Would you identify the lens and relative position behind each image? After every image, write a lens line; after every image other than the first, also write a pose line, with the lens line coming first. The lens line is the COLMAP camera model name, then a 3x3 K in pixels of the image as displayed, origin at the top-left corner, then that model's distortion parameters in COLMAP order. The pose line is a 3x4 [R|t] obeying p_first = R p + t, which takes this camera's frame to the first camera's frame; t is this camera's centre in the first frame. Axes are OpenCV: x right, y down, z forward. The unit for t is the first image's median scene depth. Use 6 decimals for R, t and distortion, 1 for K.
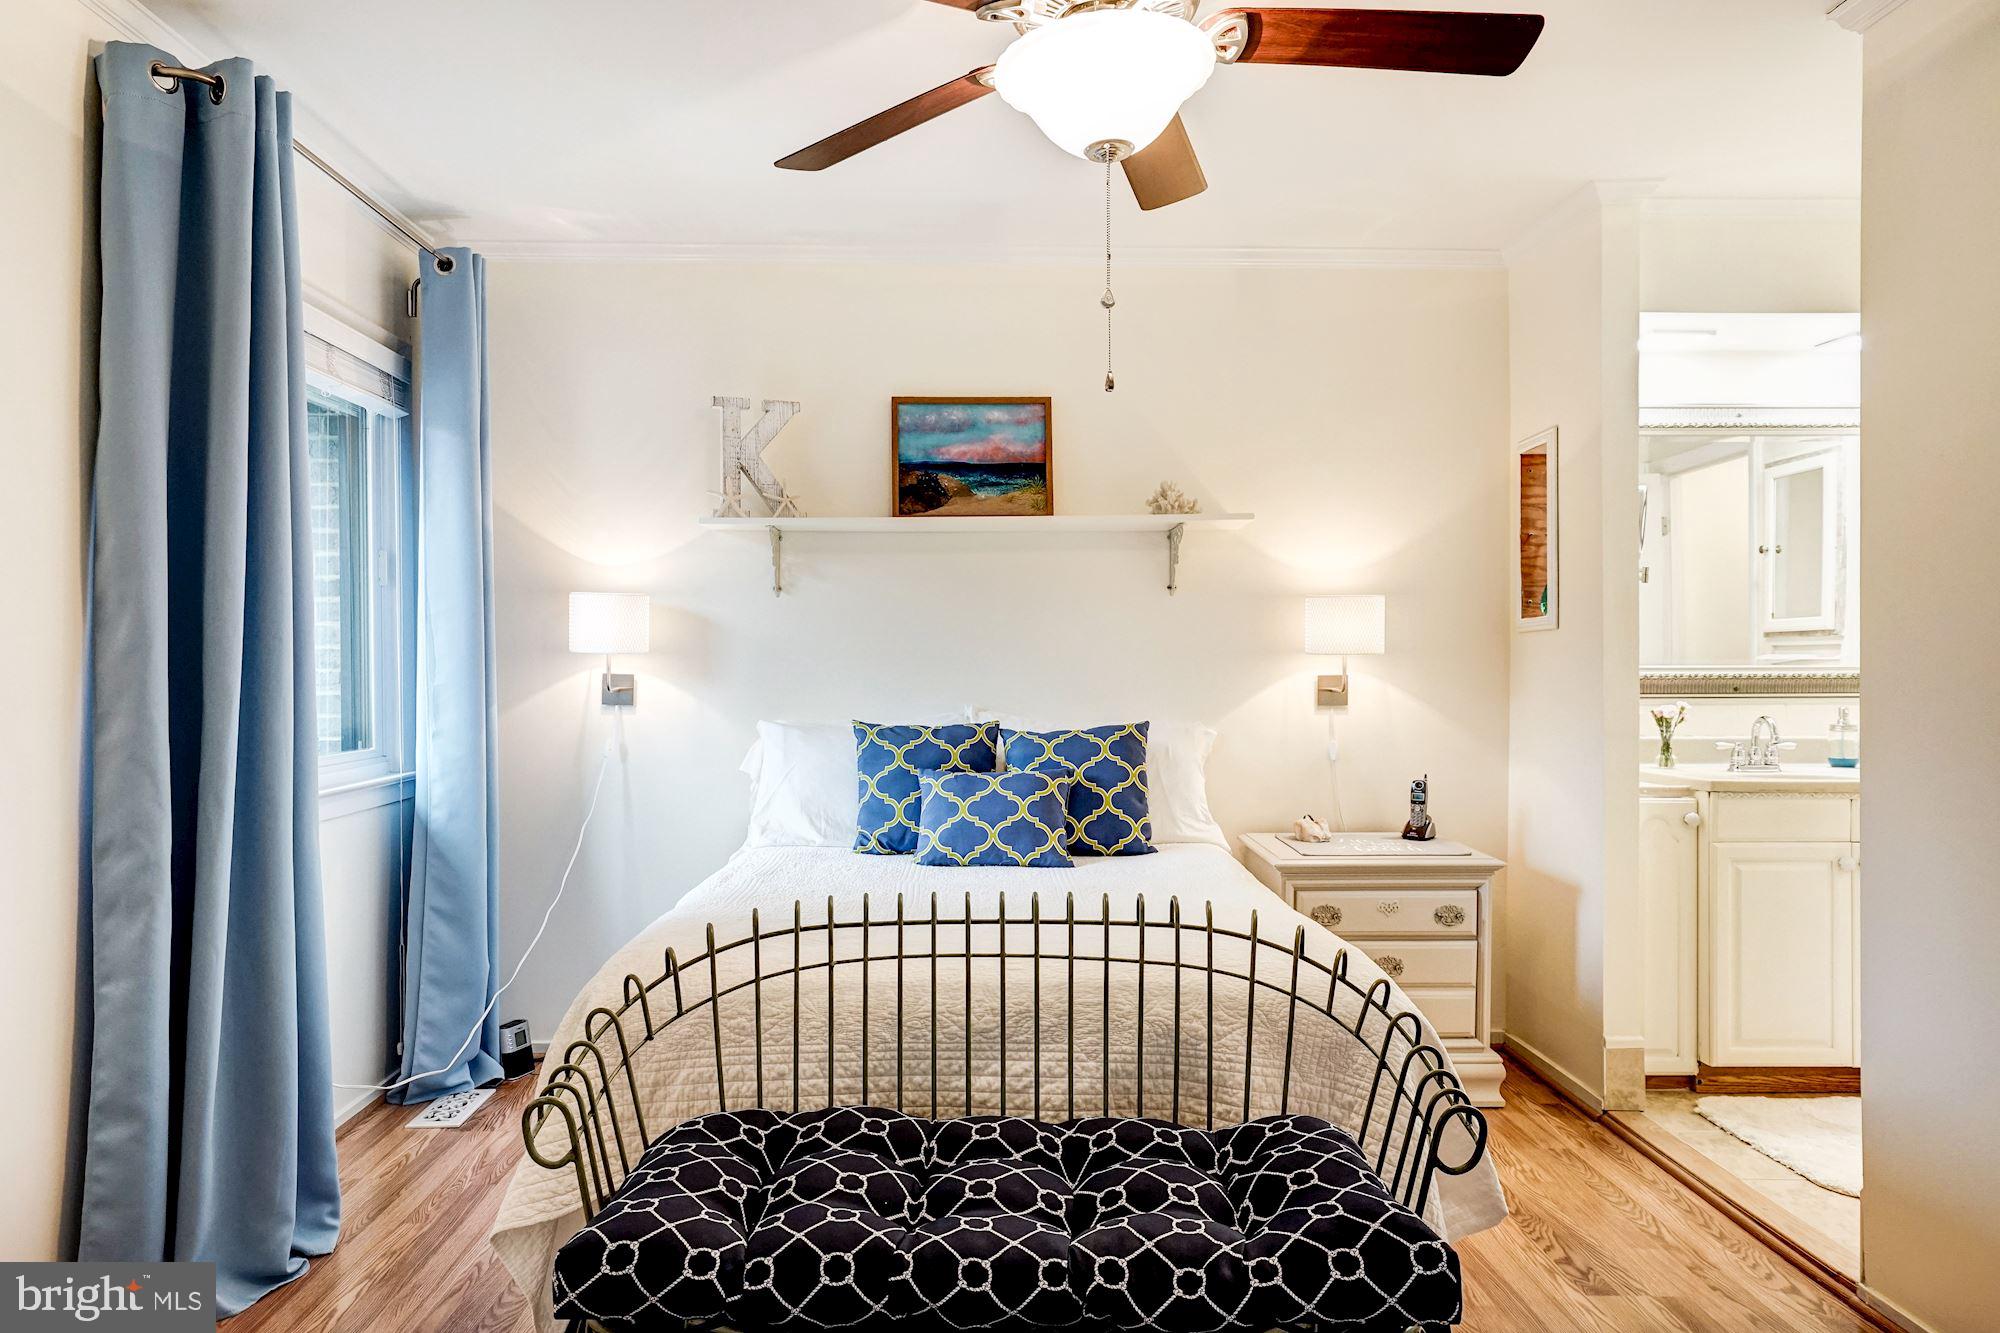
lens RADIAL K [[1333.7, 0, 990.8], [0, 1333.7, 680.3], [0, 0, 1]] dist [-0.017599, 0.046453]
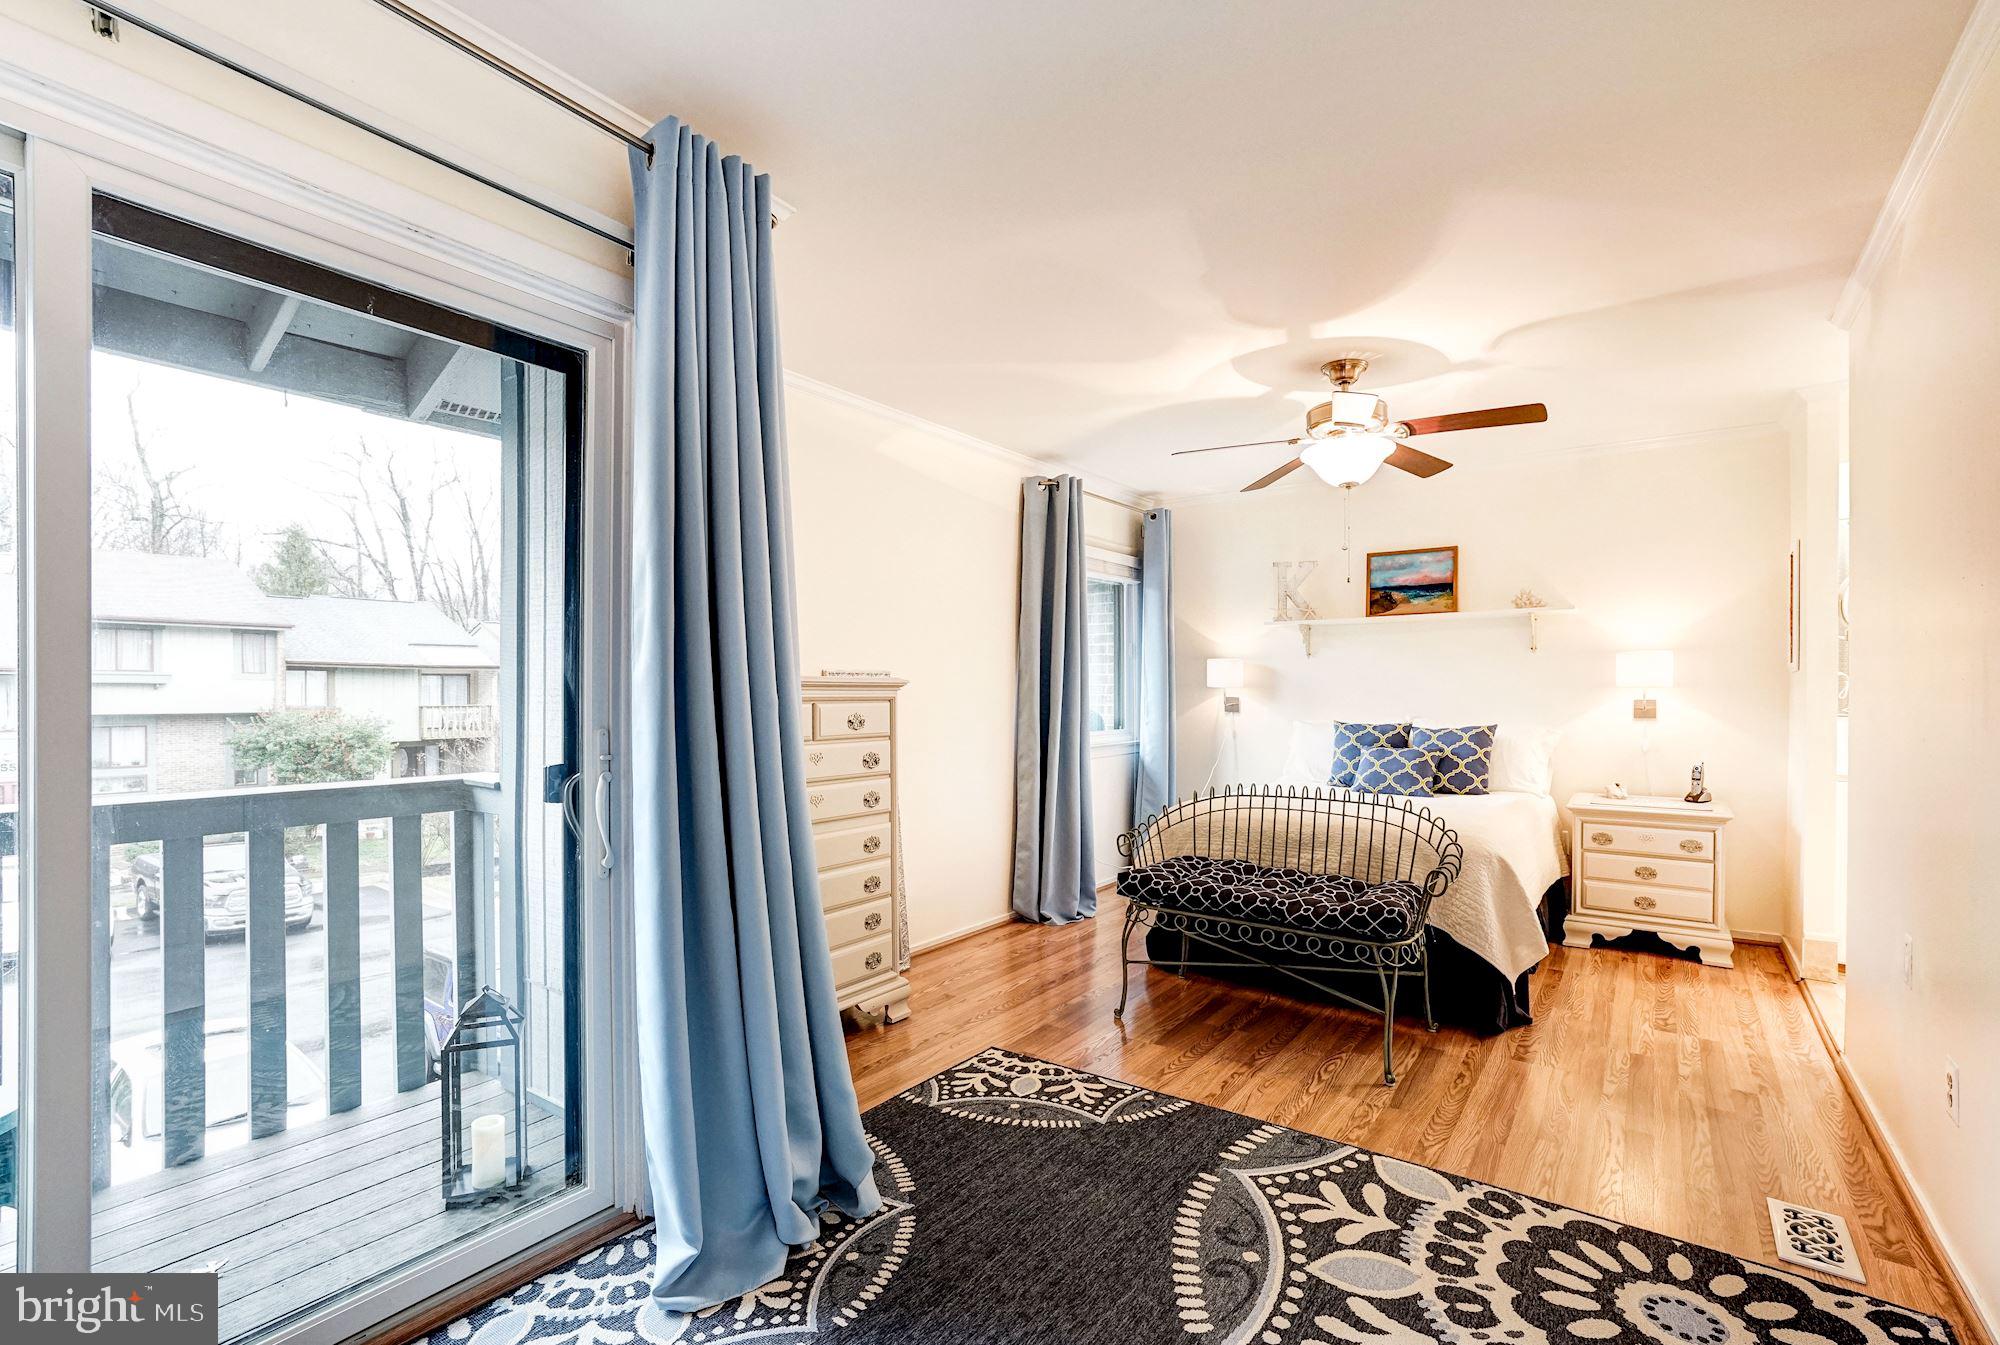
lens RADIAL K [[922.3, 0, 997.6], [0, 922.3, 697.6], [0, 0, 1]] dist [-0.048527, 0.027115]
pose [[0.792327, 0.005410, -0.610072, 0.339156], [-0.006444, 0.999979, 0.000498, -0.002093], [0.610062, 0.003537, 0.792346, -0.403977]]
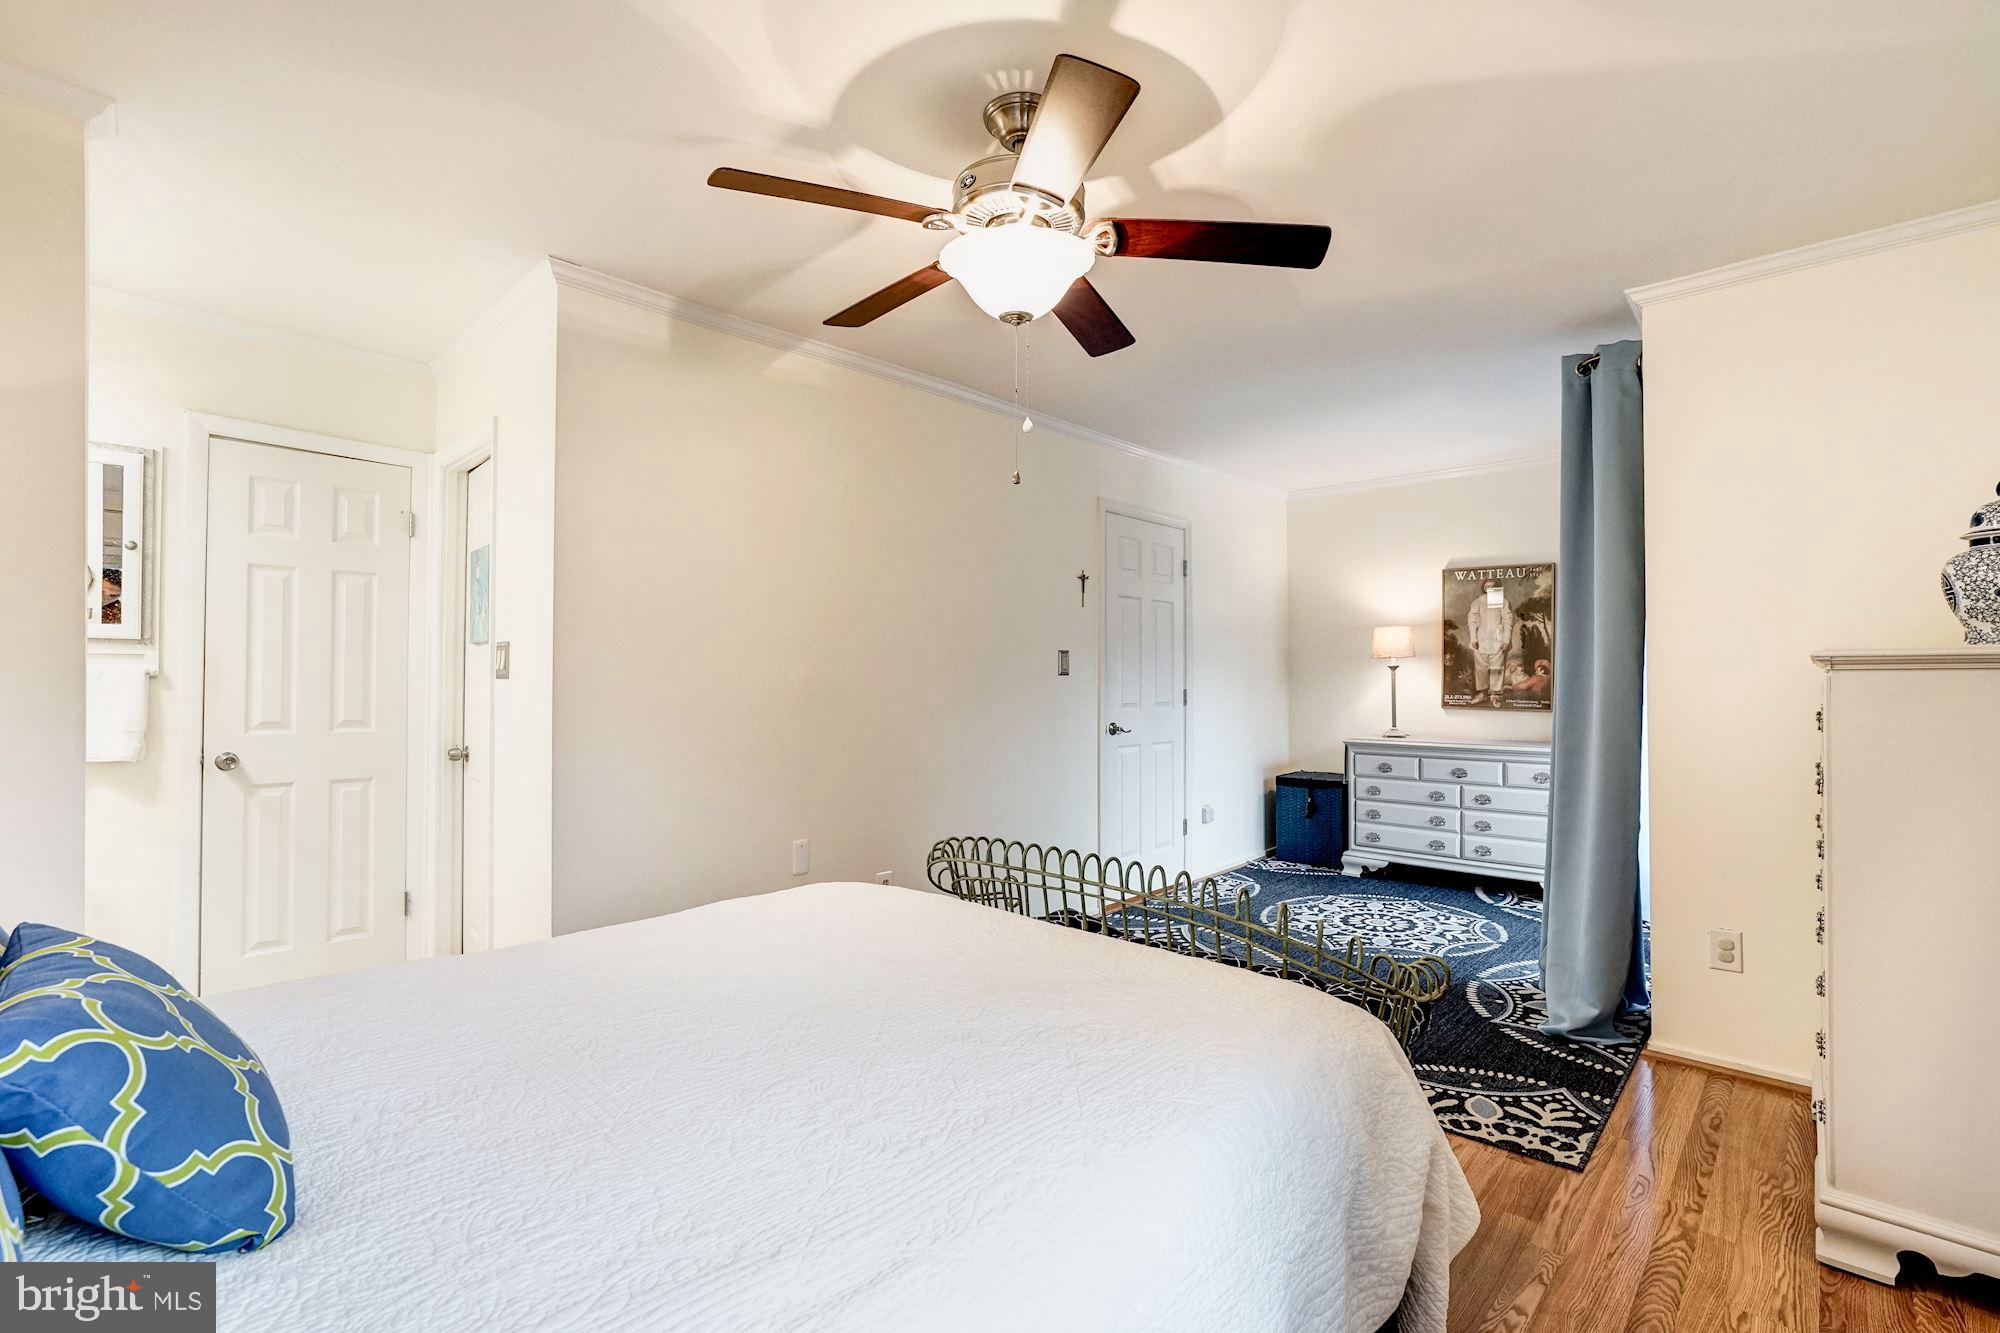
lens RADIAL K [[910.1, 0, 998.0], [0, 910.1, 669.1], [0, 0, 1]] dist [-0.044351, 0.021469]
pose [[-0.709423, 0.009233, 0.704722, -0.324072], [0.003872, 0.999950, -0.009203, -0.005765], [-0.704772, -0.003800, -0.709423, 0.953301]]
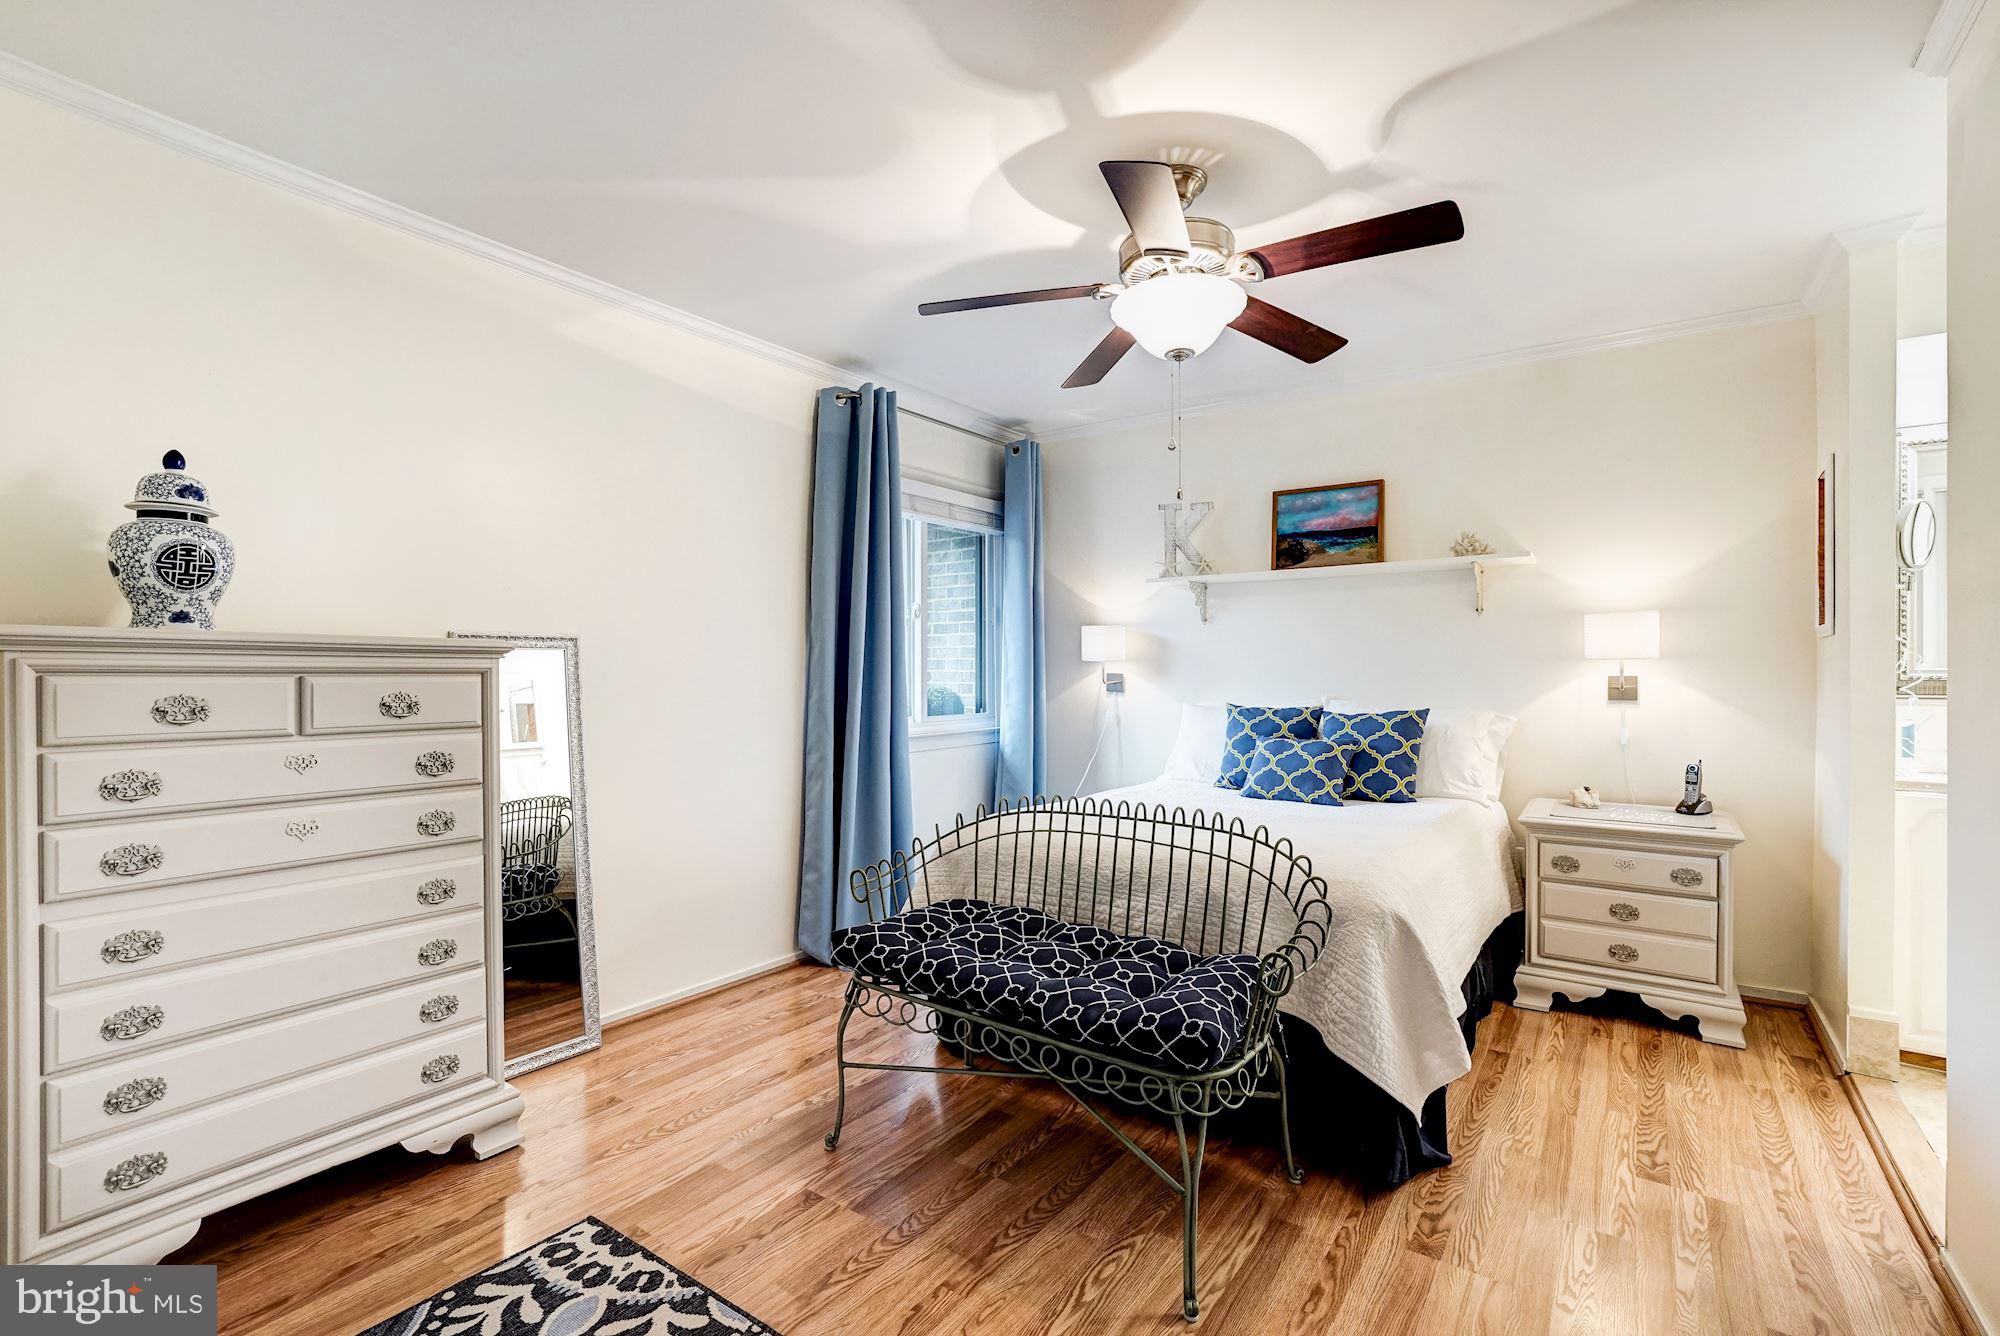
lens RADIAL K [[910.1, 0, 998.0], [0, 910.1, 670.6], [0, 0, 1]] dist [-0.044351, 0.021469]
pose [[0.797001, 0.001278, -0.603977, 0.328784], [-0.007264, 0.999946, -0.007469, 0.001805], [0.603934, 0.010340, 0.796967, -0.013001]]
